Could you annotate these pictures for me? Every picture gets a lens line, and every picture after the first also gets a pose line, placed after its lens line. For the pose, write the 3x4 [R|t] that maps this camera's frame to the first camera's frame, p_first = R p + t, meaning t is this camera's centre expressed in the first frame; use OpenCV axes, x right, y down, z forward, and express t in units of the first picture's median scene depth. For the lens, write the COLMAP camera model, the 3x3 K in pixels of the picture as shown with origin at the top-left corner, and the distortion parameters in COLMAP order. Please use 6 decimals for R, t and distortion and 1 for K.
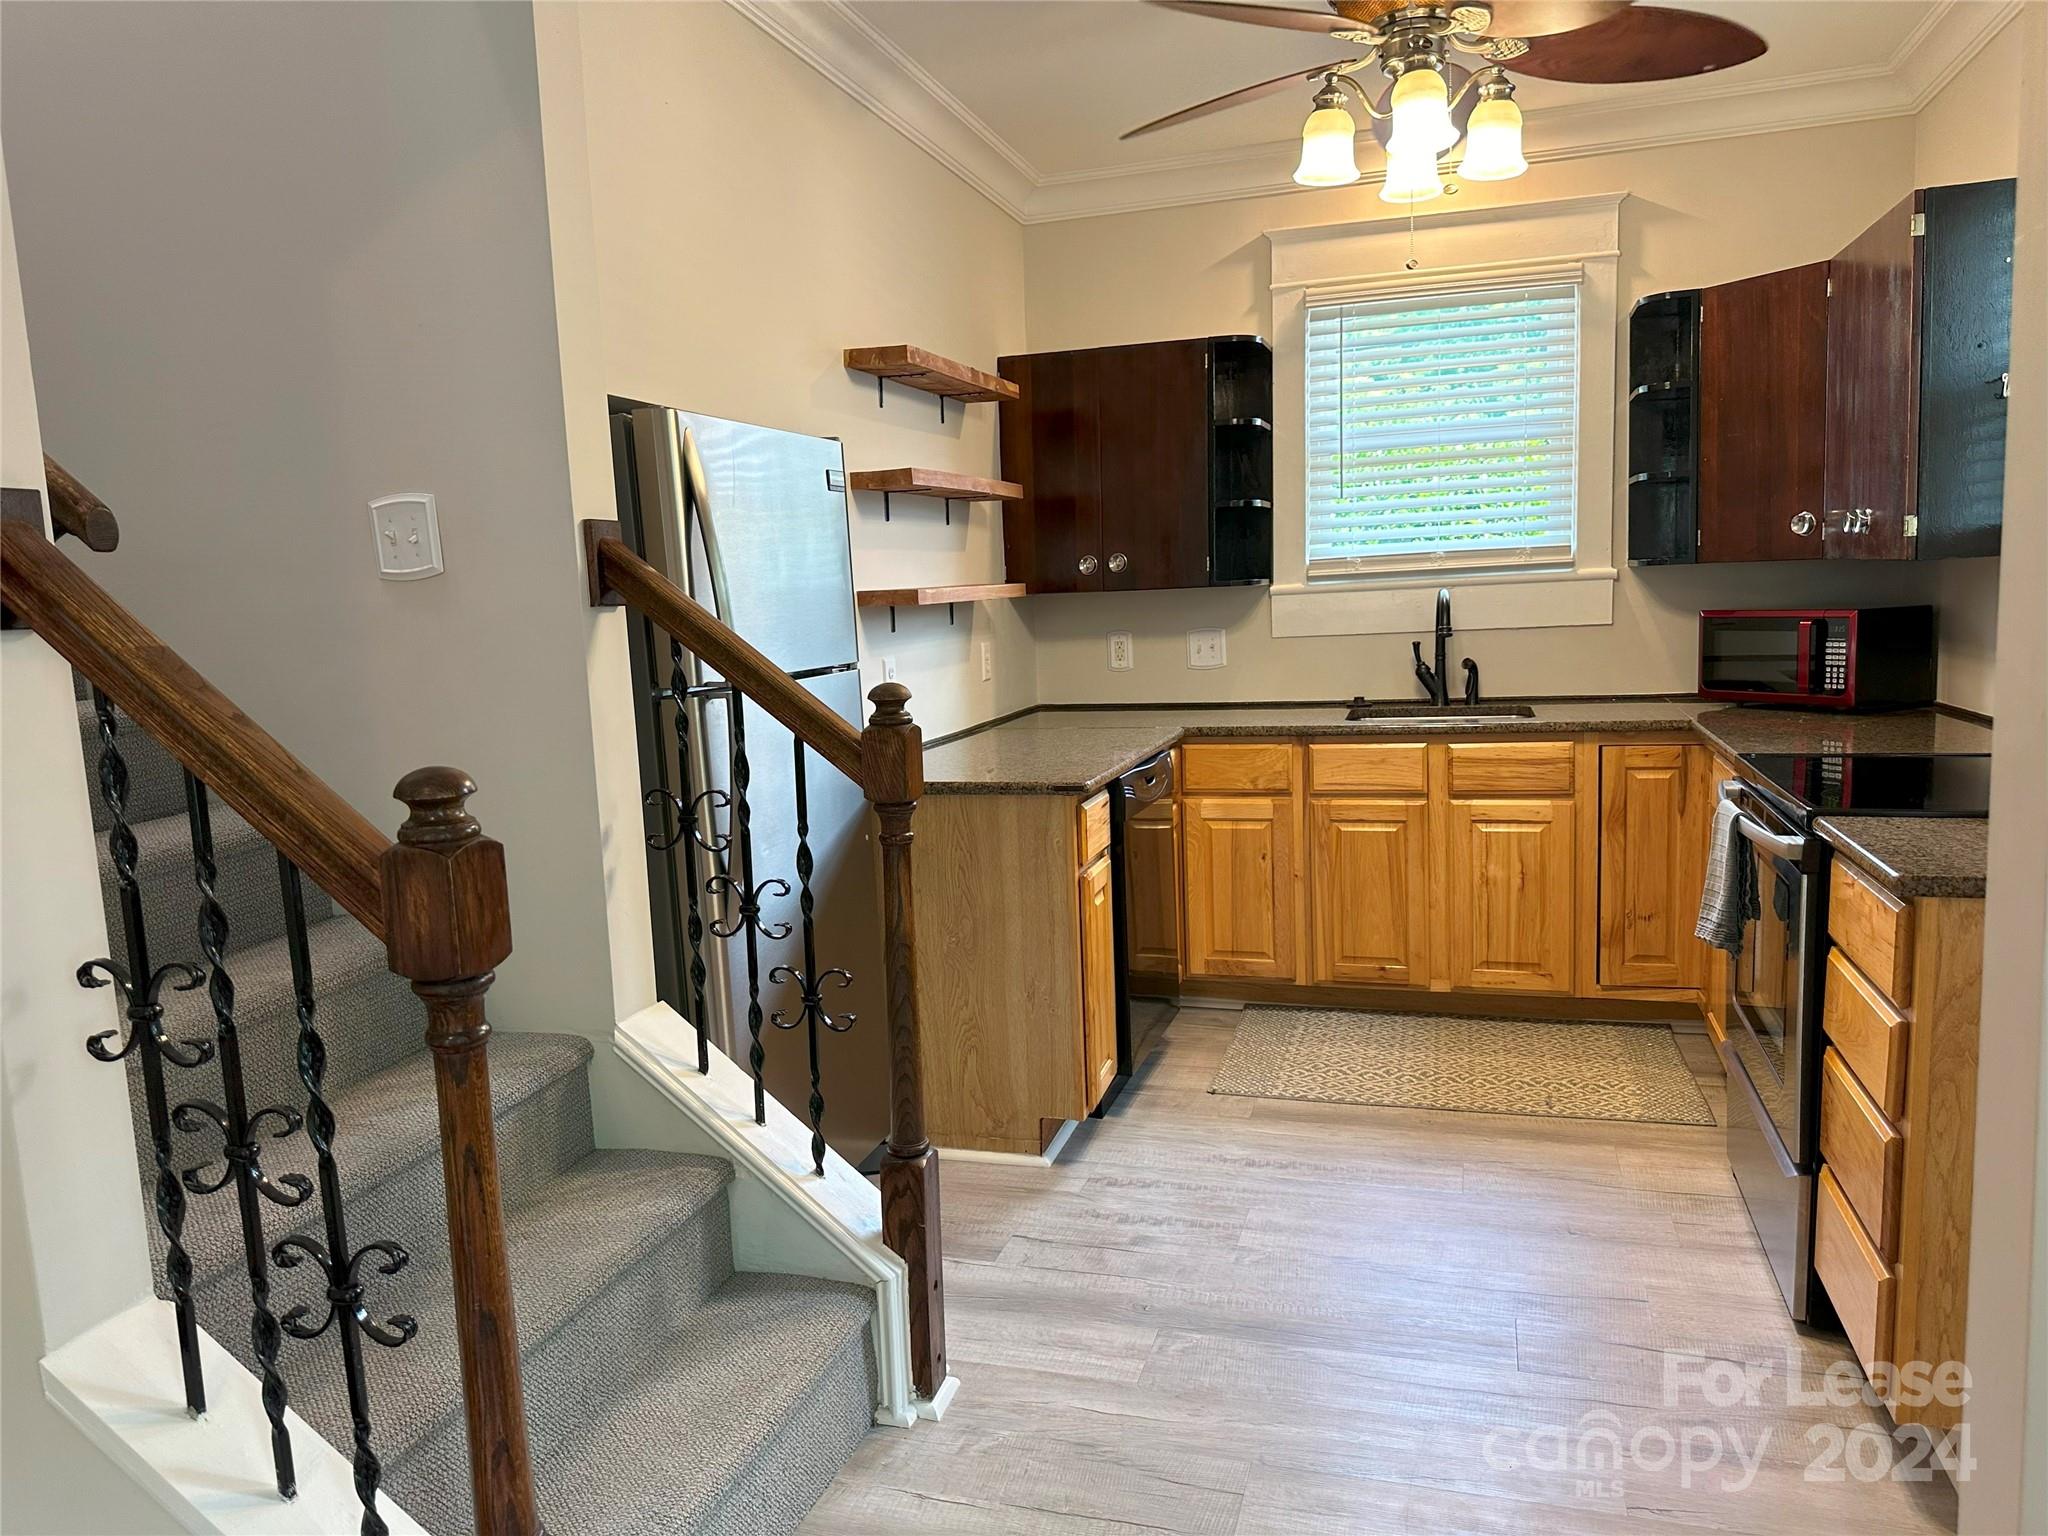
lens RADIAL K [[1421.7, 0, 1024.0], [0, 1421.7, 768.0], [0, 0, 1]] dist [0.097946, -0.168032]
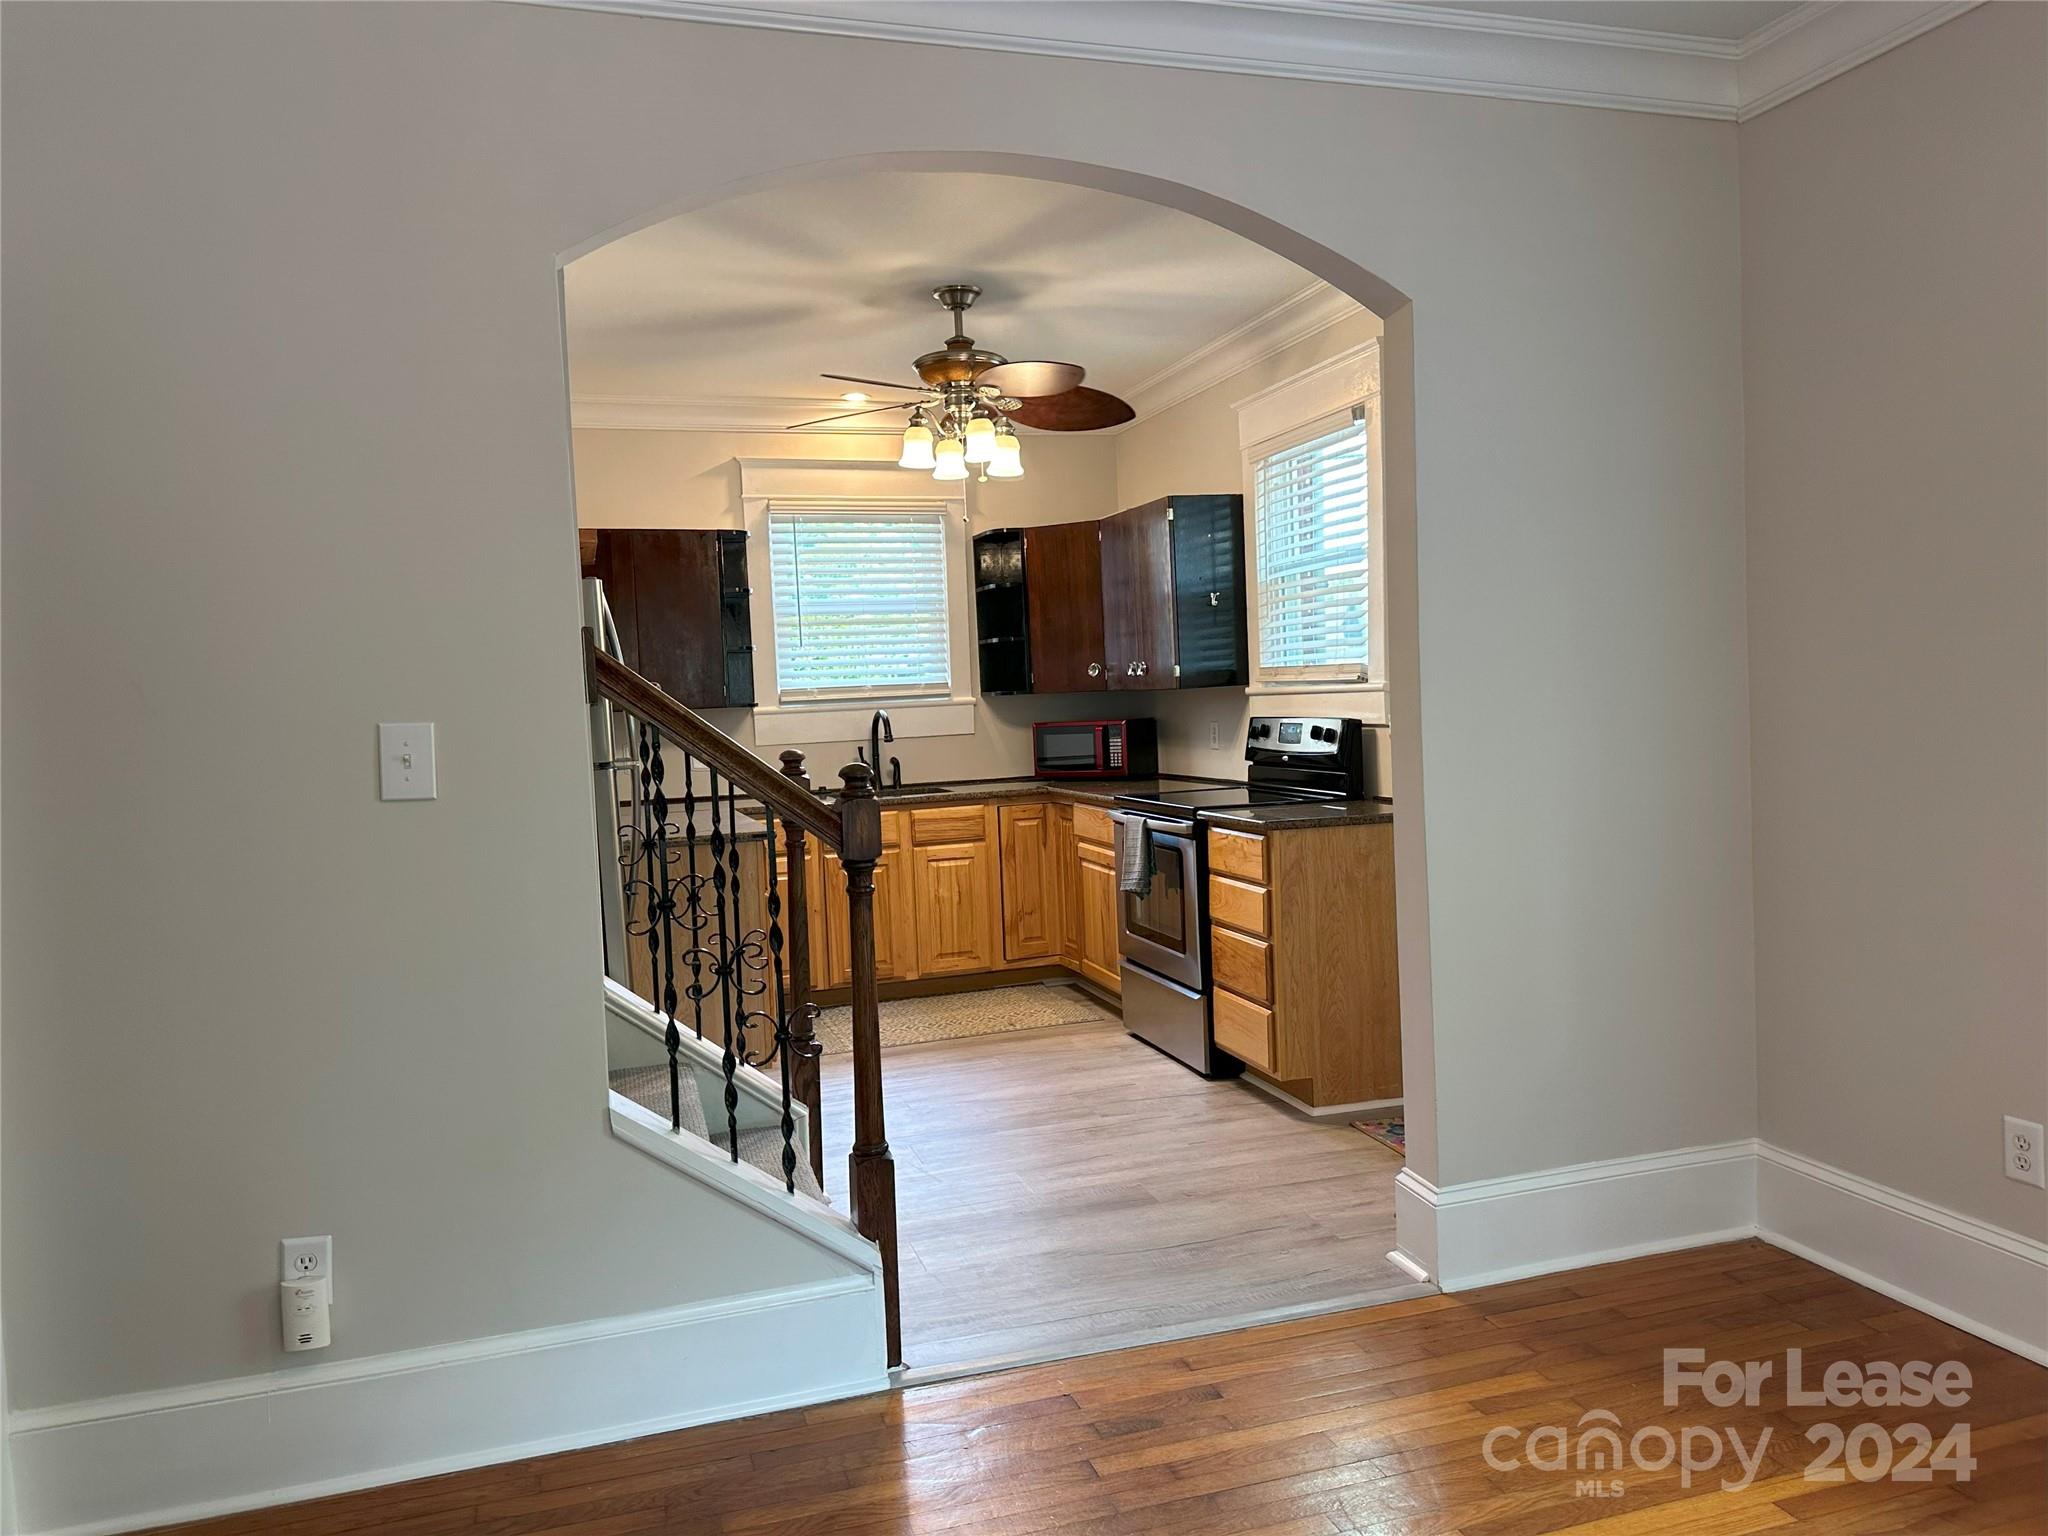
lens RADIAL K [[1421.7, 0, 1024.0], [0, 1421.7, 768.0], [0, 0, 1]] dist [0.097946, -0.168032]
pose [[0.817323, -0.023545, 0.575698, -0.465676], [0.082222, 0.993705, -0.076090, 0.062310], [-0.570283, 0.109525, 0.814114, -0.289604]]
